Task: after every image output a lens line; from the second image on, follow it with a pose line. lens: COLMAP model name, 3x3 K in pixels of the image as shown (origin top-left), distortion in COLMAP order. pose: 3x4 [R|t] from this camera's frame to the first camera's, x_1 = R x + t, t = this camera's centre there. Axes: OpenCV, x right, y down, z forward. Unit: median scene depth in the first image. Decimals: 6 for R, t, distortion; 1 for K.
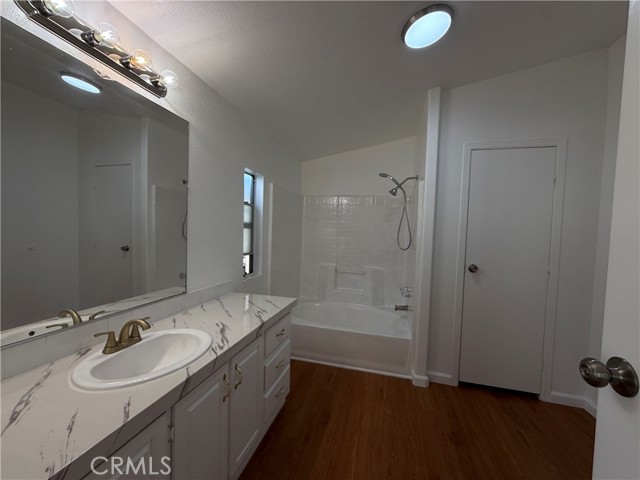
lens RADIAL K [[259.5, 0, 318.9], [0, 259.5, 240.2], [0, 0, 1]] dist [0.002095, 0.000079]
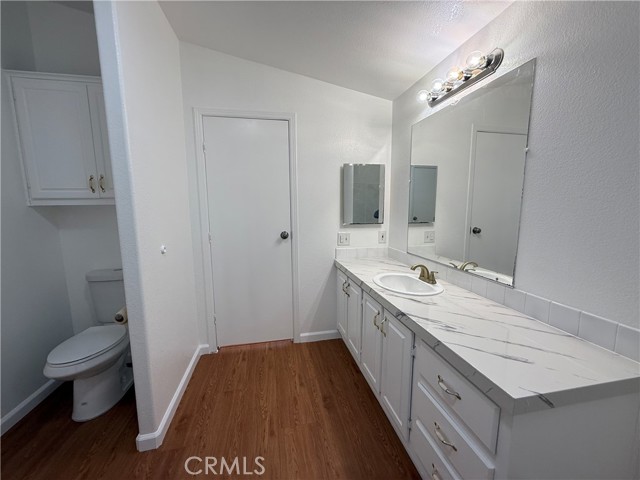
lens RADIAL K [[259.5, 0, 318.9], [0, 259.5, 240.2], [0, 0, 1]] dist [0.002095, 0.000079]
pose [[-0.895196, 0.036983, -0.444136, 0.507530], [-0.035141, 0.987591, 0.153065, -0.057533], [0.444285, 0.152631, -0.882788, 1.924545]]
